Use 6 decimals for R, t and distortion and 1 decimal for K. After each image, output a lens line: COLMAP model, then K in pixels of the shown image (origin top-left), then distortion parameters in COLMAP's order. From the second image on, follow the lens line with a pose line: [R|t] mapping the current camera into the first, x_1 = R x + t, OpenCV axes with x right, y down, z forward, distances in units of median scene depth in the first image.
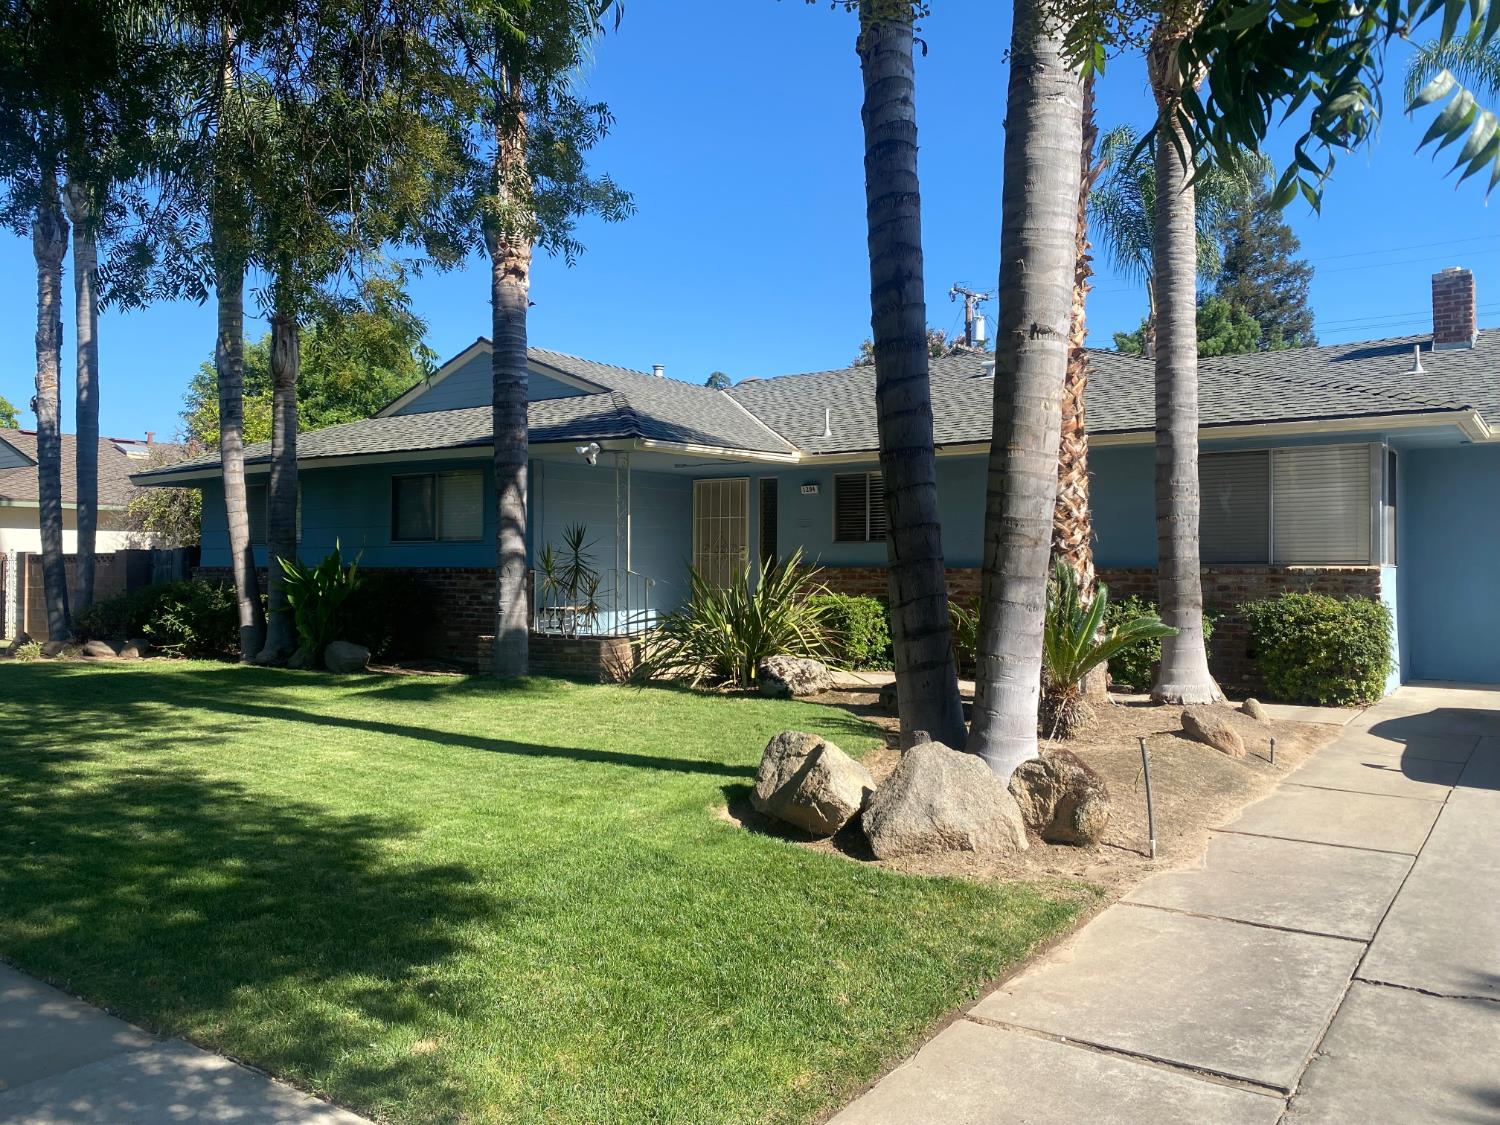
lens RADIAL K [[1141.5, 0, 750.0], [0, 1141.5, 562.5], [0, 0, 1]] dist [0.037059, -0.038604]
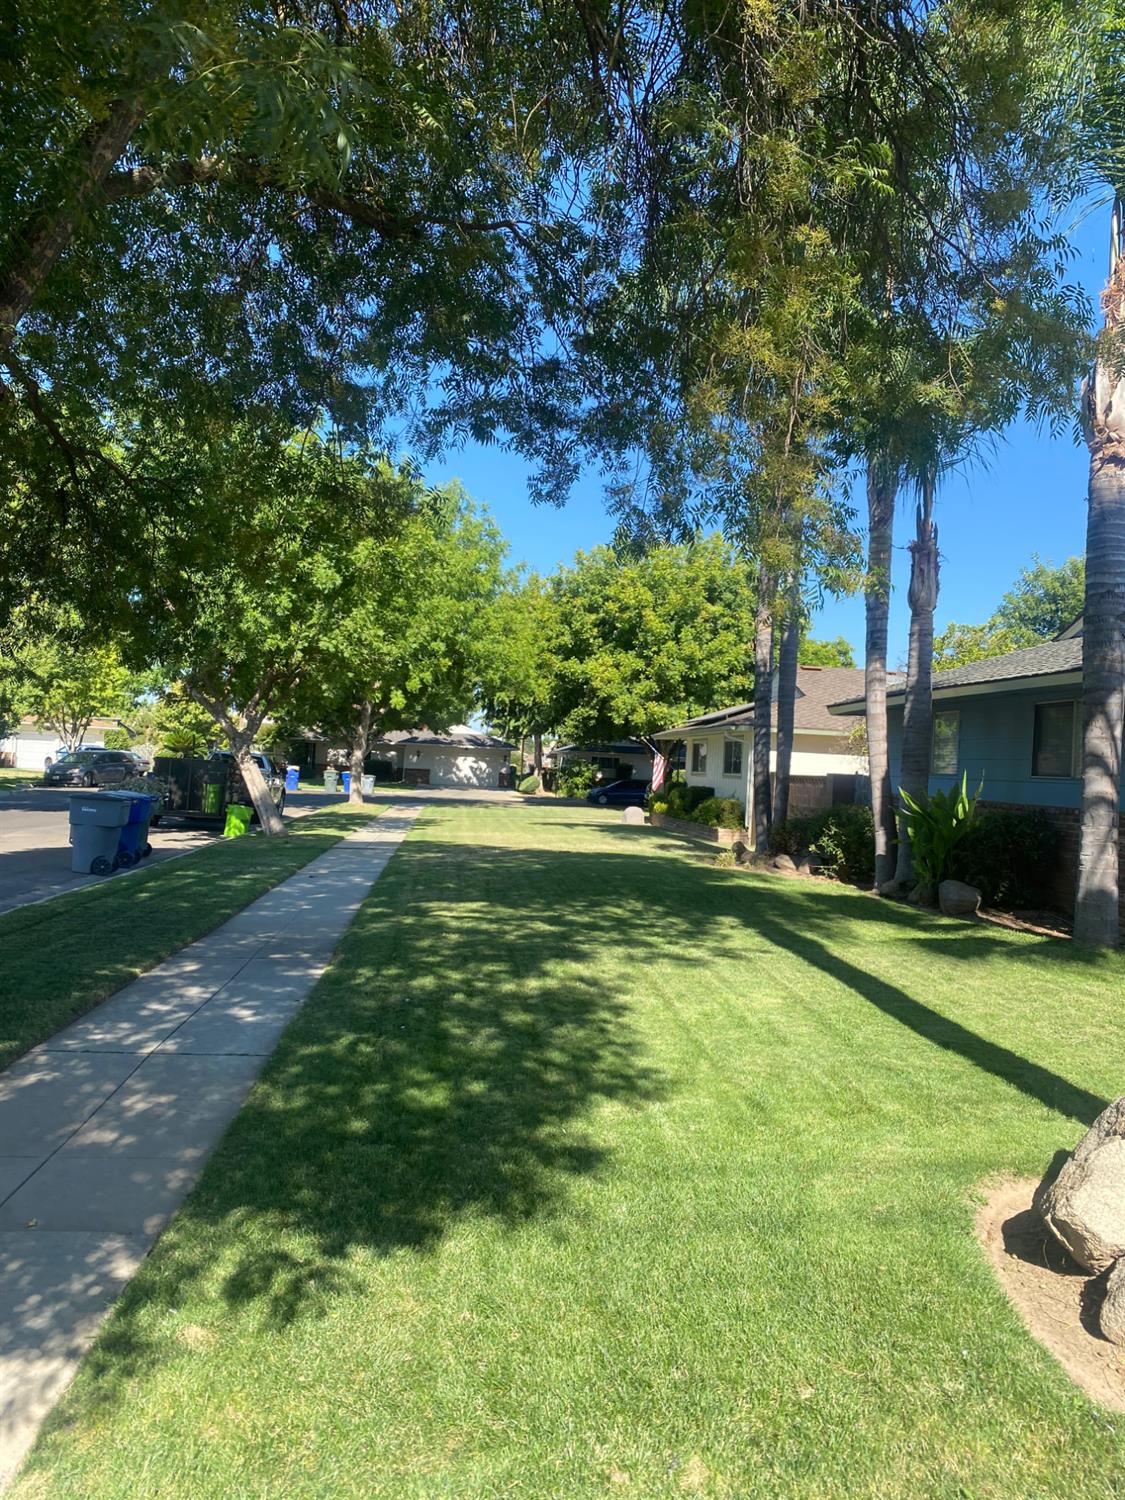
lens RADIAL K [[1141.5, 0, 562.5], [0, 1141.5, 750.0], [0, 0, 1]] dist [0.037059, -0.038604]
pose [[0.660527, 0.022605, -0.750462, 0.161225], [-0.046895, 0.998837, -0.011189, -0.015118], [0.749336, 0.042583, 0.660819, 0.156297]]
